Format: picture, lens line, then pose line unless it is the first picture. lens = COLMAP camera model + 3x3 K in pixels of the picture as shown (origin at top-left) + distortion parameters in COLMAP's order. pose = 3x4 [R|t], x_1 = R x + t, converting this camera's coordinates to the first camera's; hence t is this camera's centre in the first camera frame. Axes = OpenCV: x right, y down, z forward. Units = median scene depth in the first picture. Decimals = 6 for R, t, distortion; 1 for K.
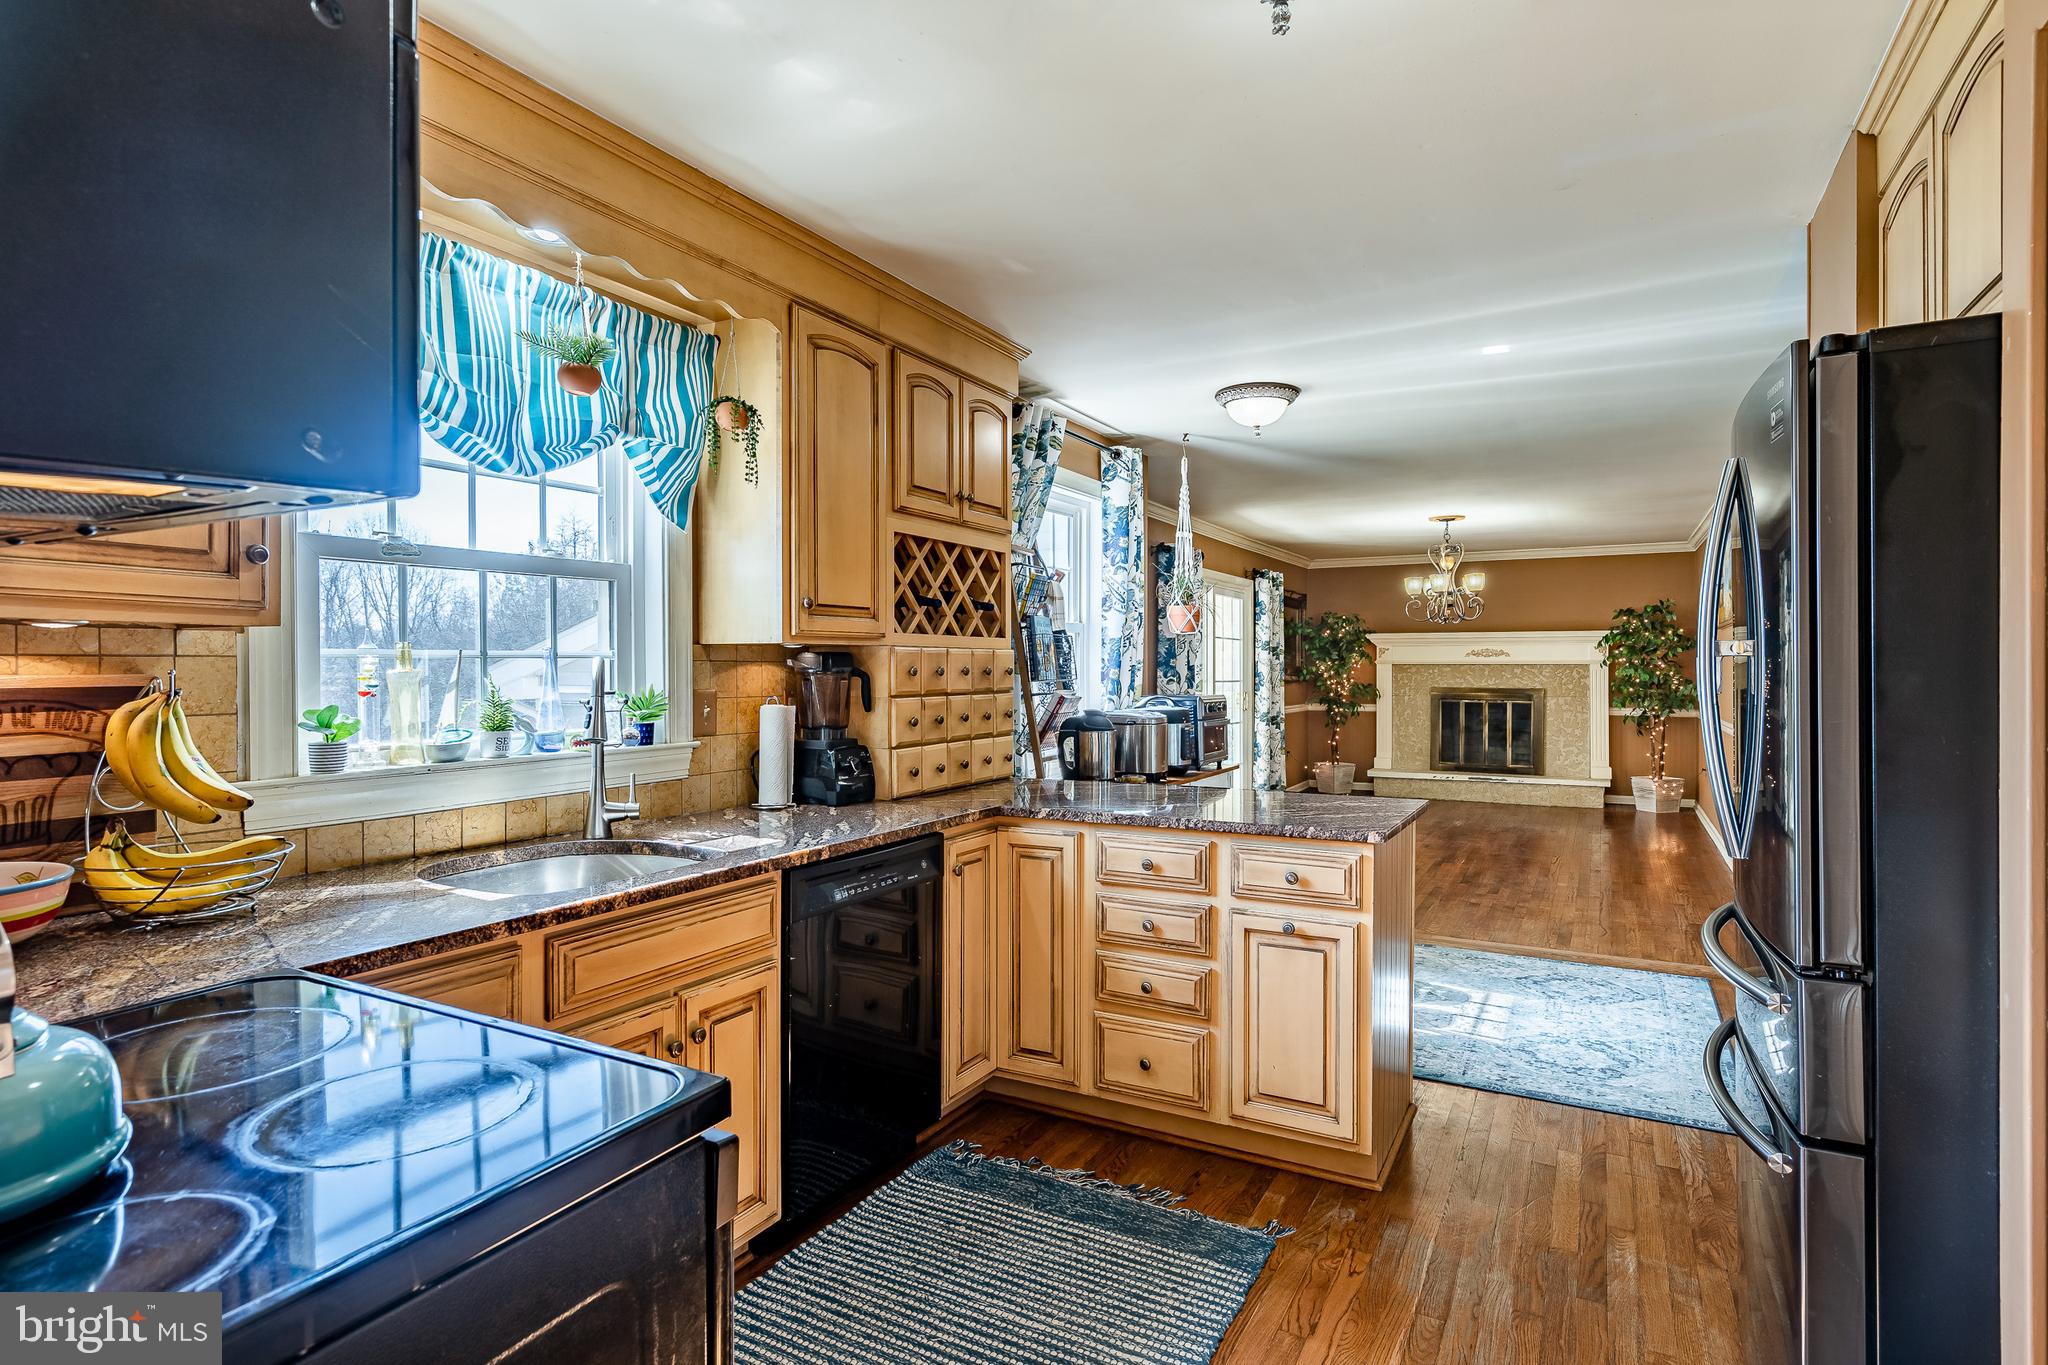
lens RADIAL K [[1073.5, 0, 1023.2], [0, 1073.5, 671.7], [0, 0, 1]] dist [0.011804, -0.004229]
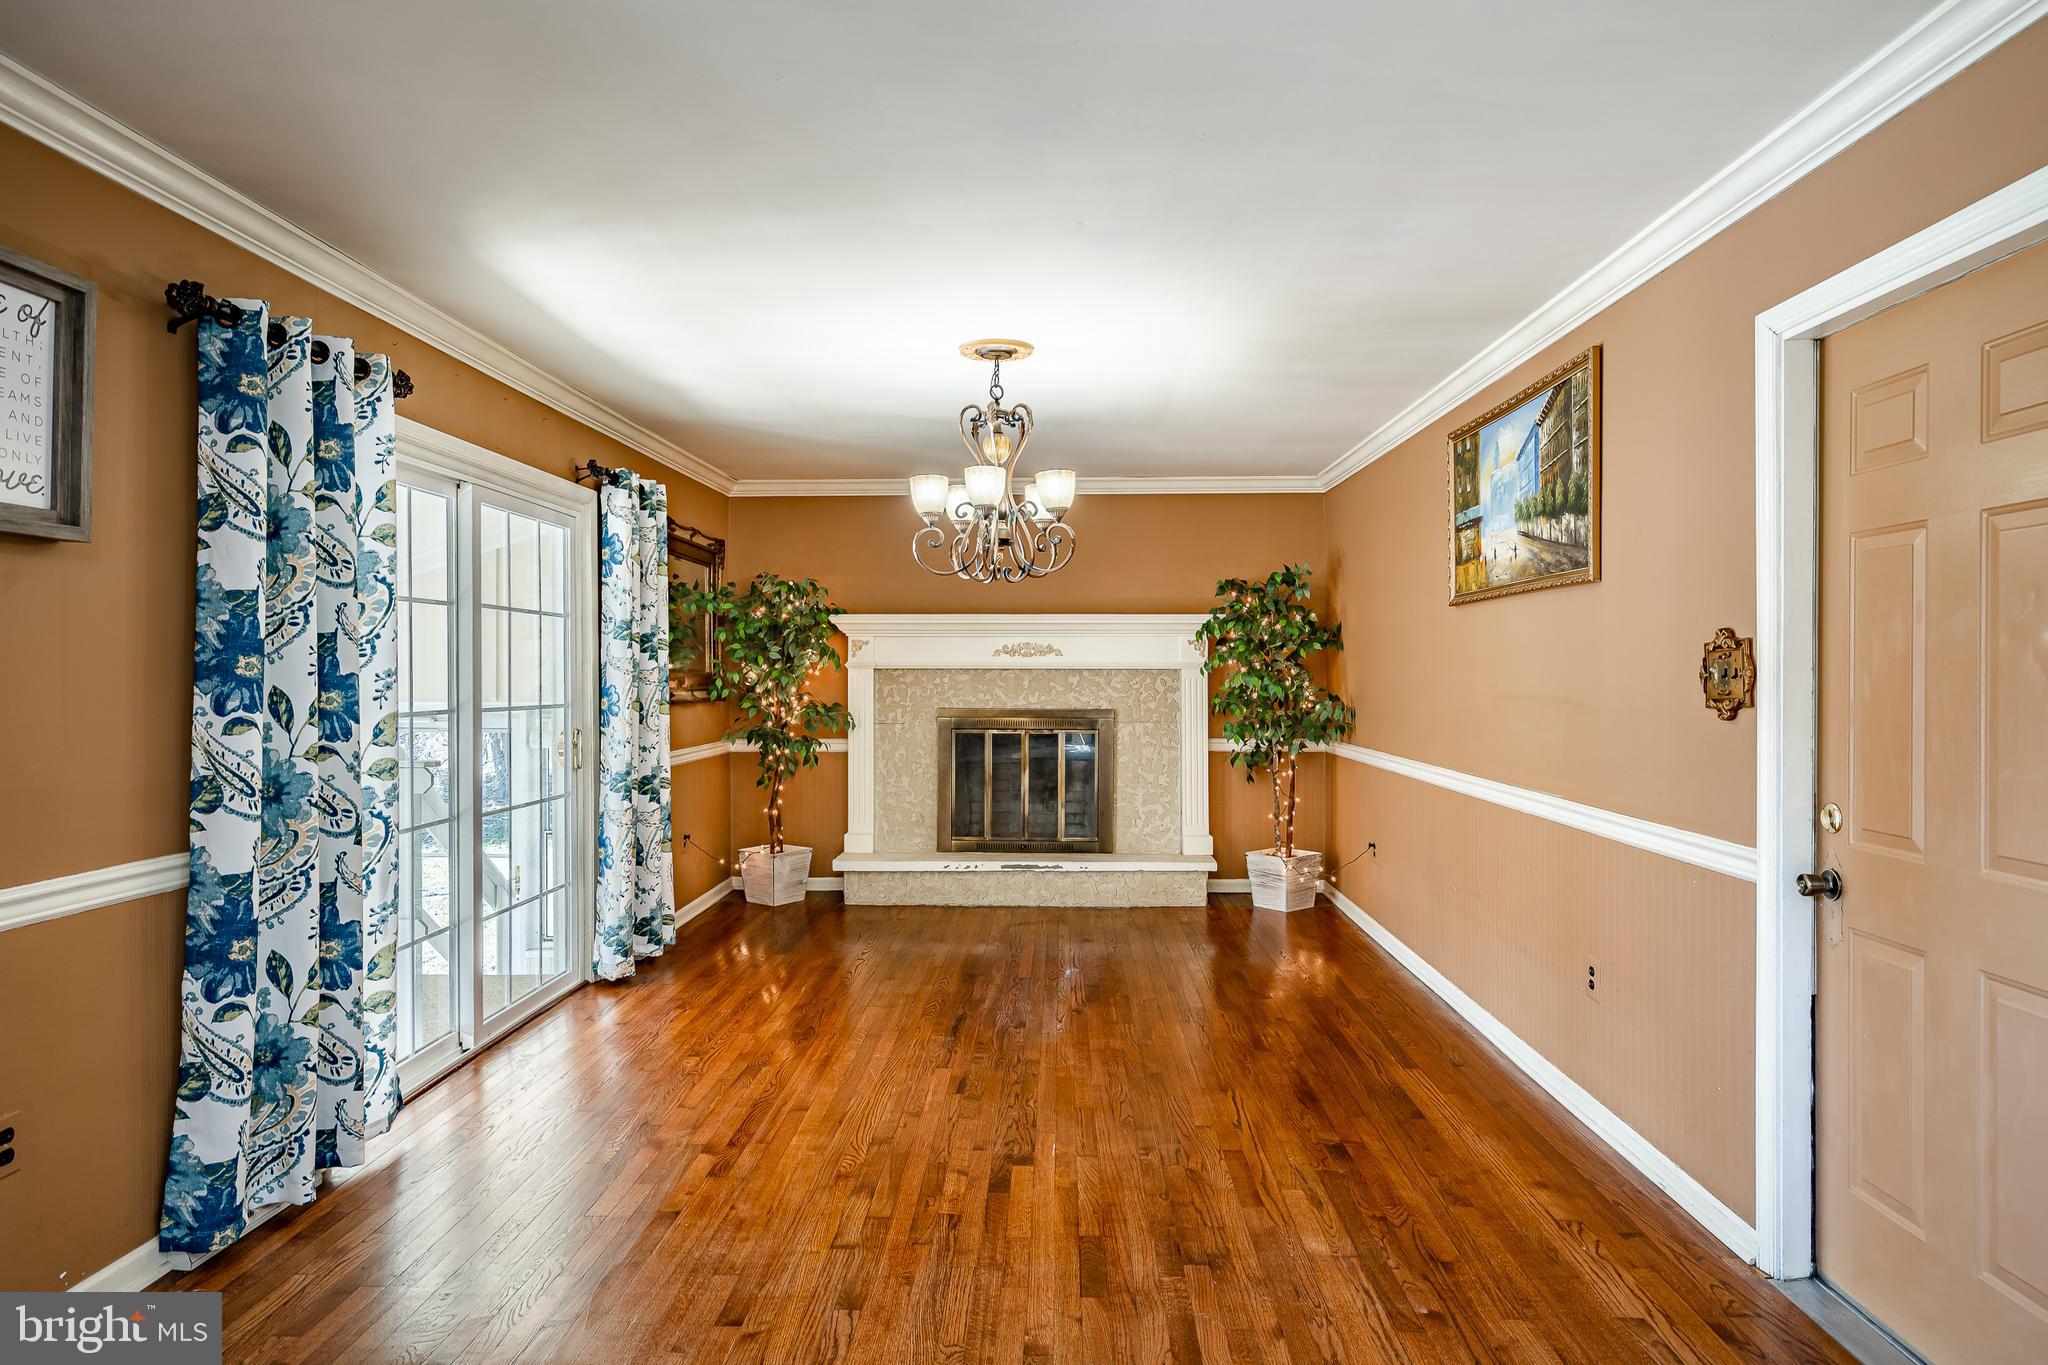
lens RADIAL K [[1205.9, 0, 1036.2], [0, 1205.9, 672.3], [0, 0, 1]] dist [0.003110, -0.000026]
pose [[0.889908, -0.001625, 0.456137, 0.139566], [0.002703, 0.999995, -0.001712, -0.004038], [-0.456132, 0.002757, 0.889908, 0.427224]]
